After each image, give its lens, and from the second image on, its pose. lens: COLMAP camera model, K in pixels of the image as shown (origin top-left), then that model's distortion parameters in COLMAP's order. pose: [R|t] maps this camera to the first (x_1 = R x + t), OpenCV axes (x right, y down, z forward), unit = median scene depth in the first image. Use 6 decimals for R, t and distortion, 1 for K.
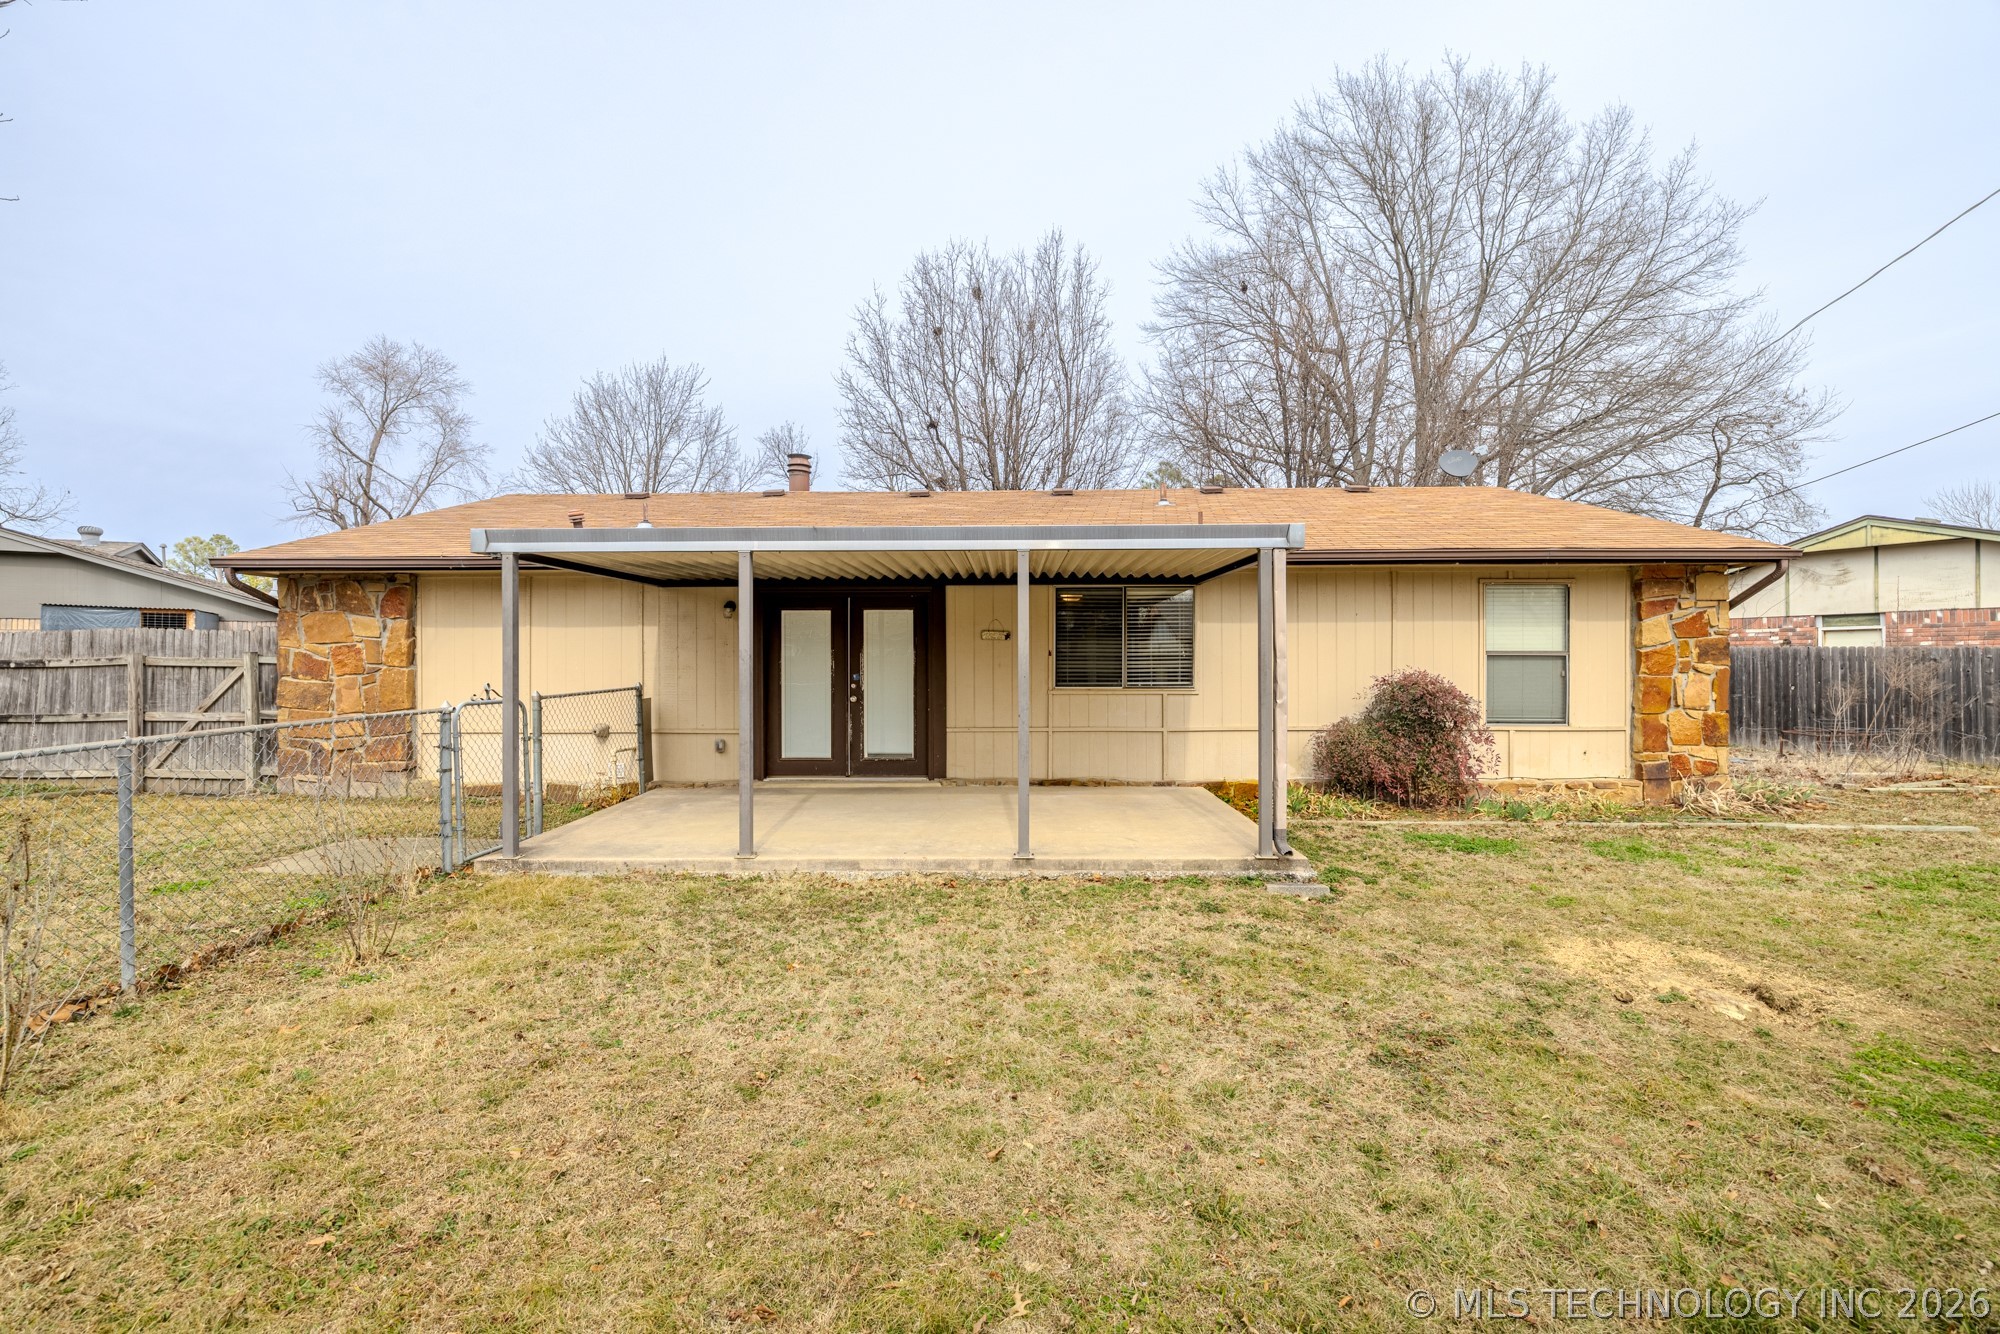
lens RADIAL K [[838.0, 0, 1000.0], [0, 838.0, 667.0], [0, 0, 1]] dist [0.001501, 0.000004]
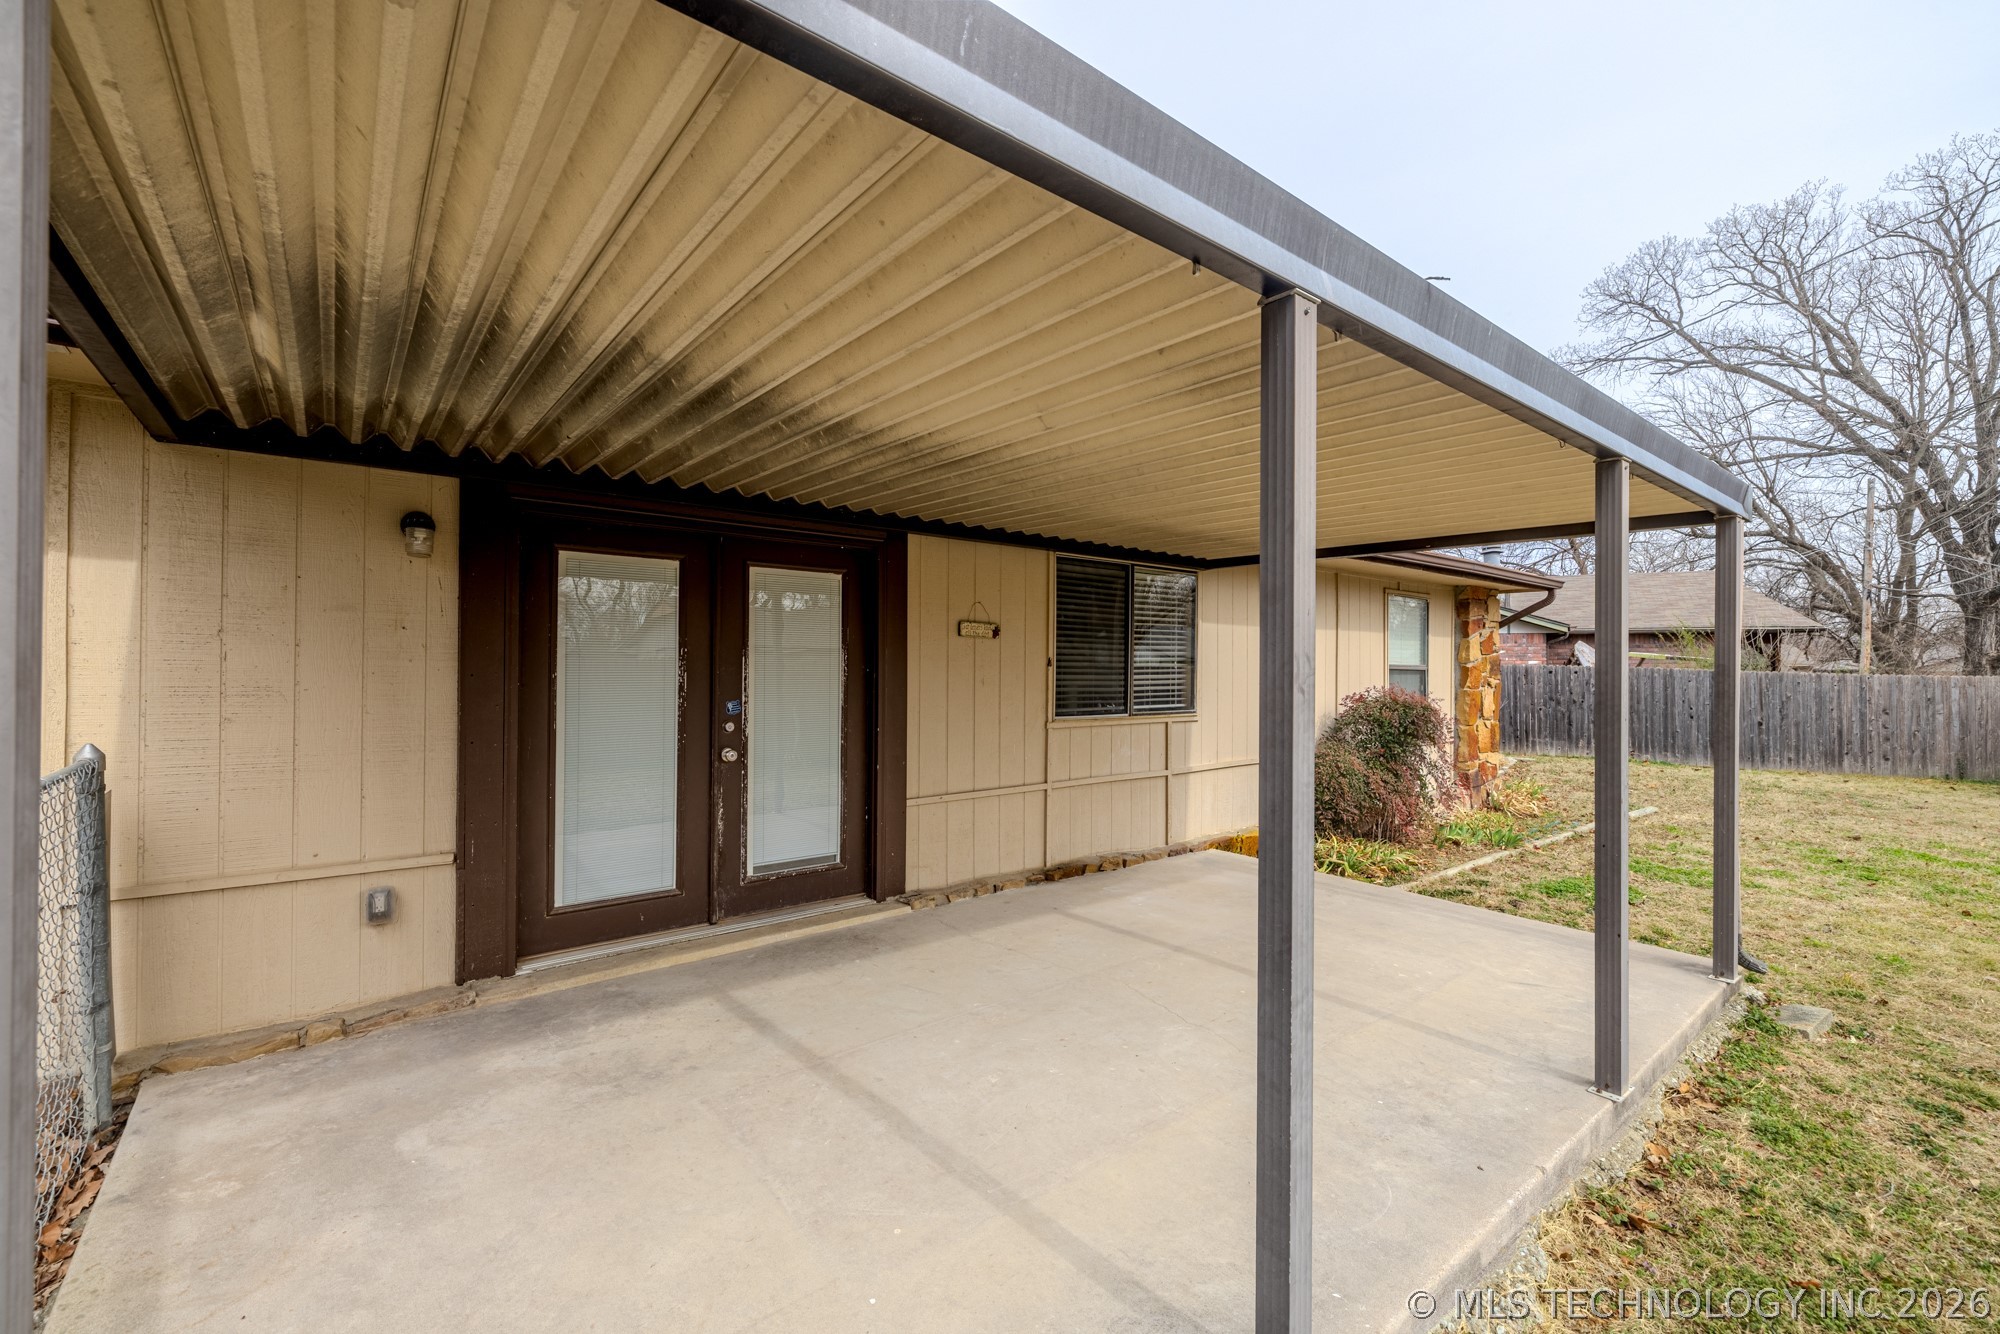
lens RADIAL K [[838.0, 0, 1000.0], [0, 838.0, 667.0], [0, 0, 1]] dist [0.001501, 0.000004]
pose [[0.768893, 0.008309, 0.639324, -0.361968], [-0.006041, 0.999965, -0.005731, -0.008769], [-0.639350, 0.000544, 0.768916, 0.552239]]
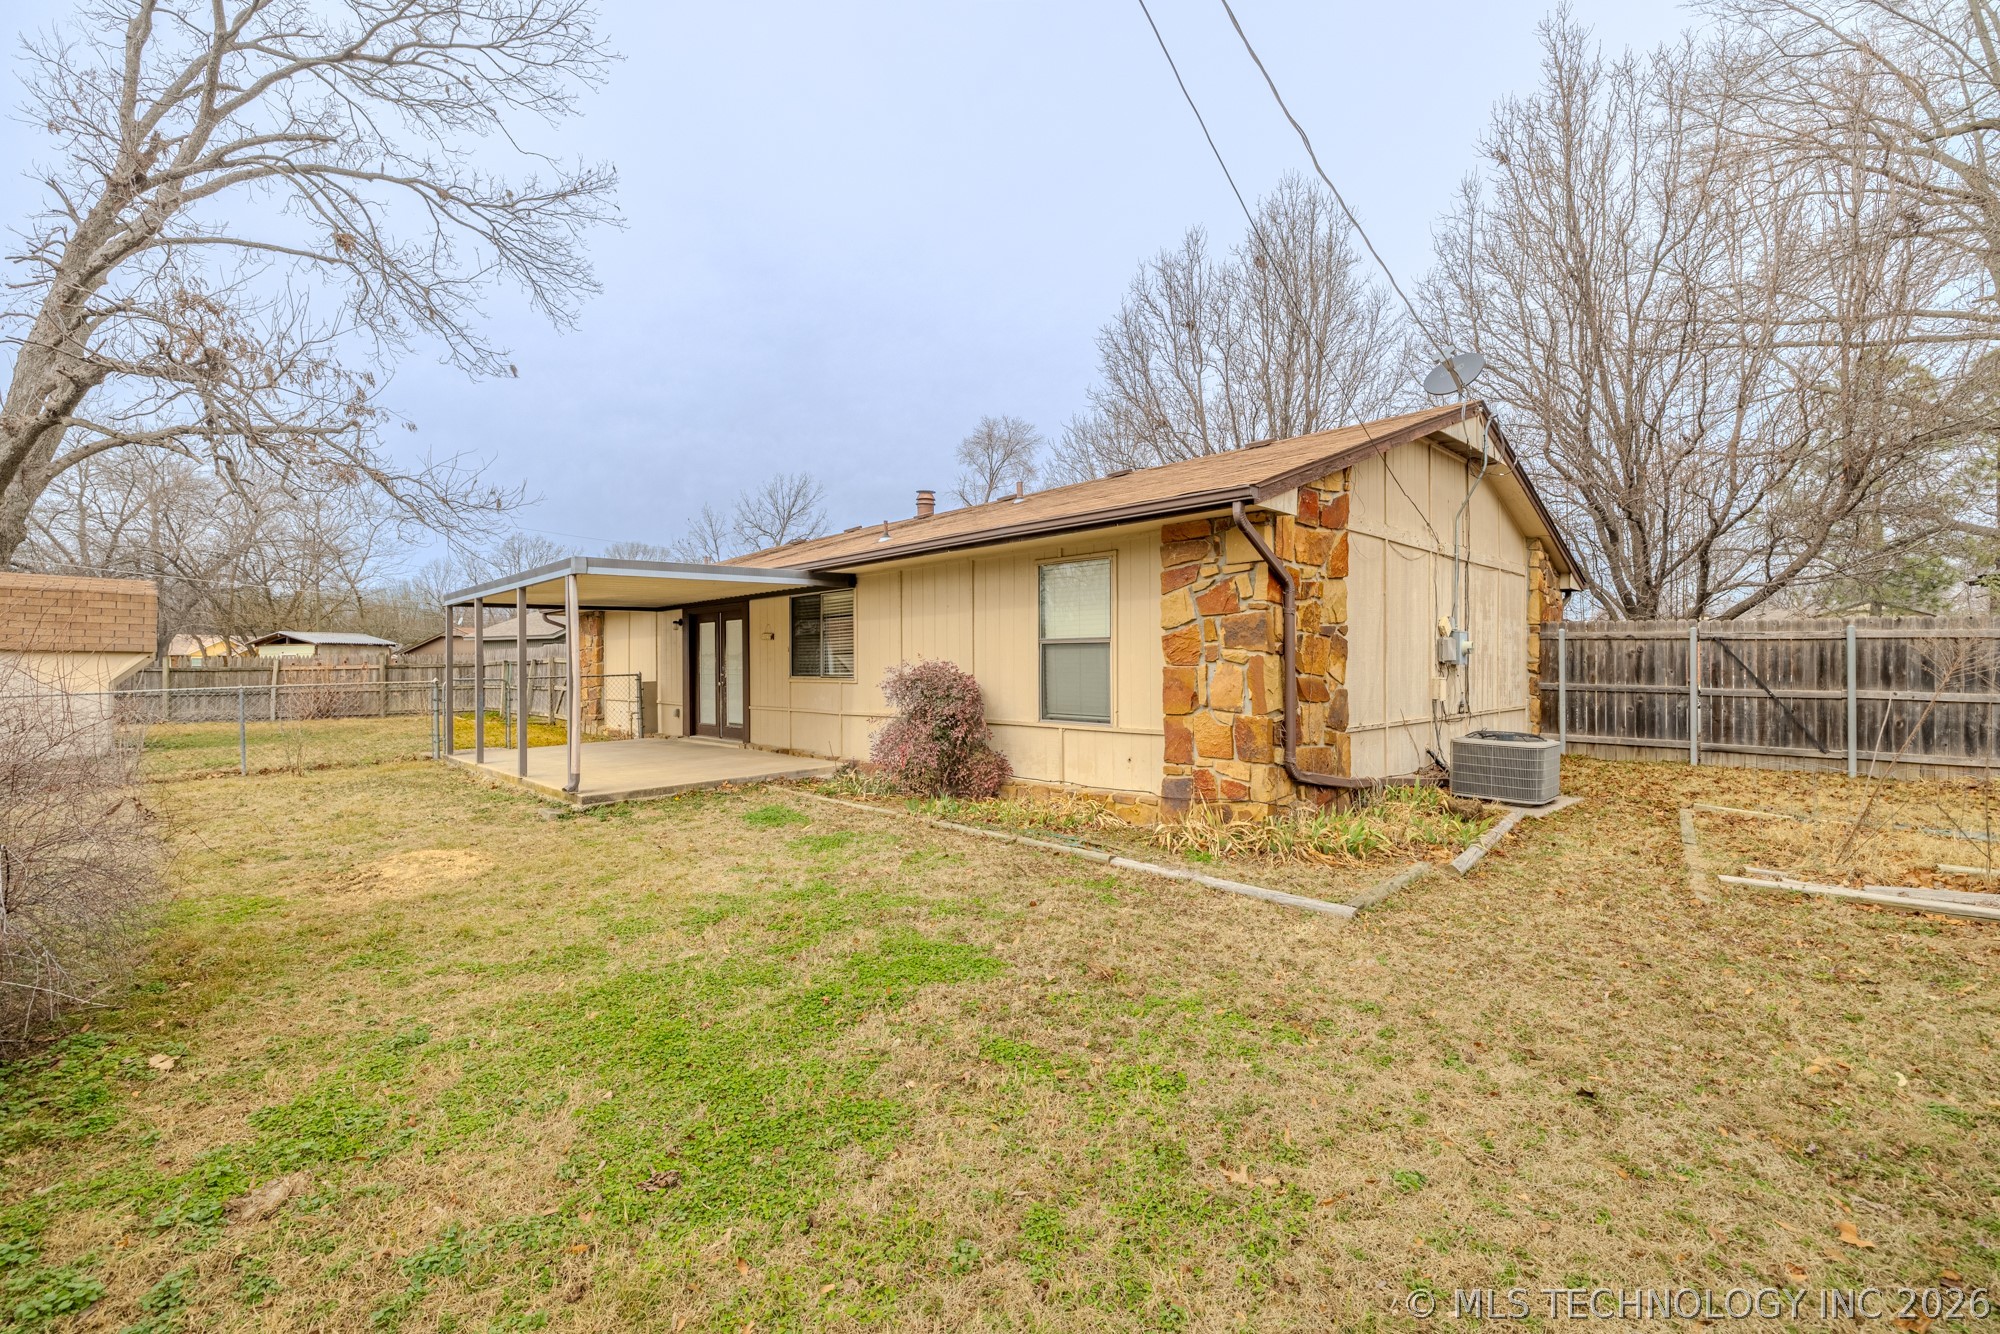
lens RADIAL K [[861.1, 0, 1000.0], [0, 861.1, 667.0], [0, 0, 1]] dist [-0.002256, -0.000369]
pose [[0.702111, -0.001091, -0.712066, 1.210604], [0.001348, 0.999999, -0.000204, 0.010810], [0.712066, -0.000816, 0.702112, 0.315258]]
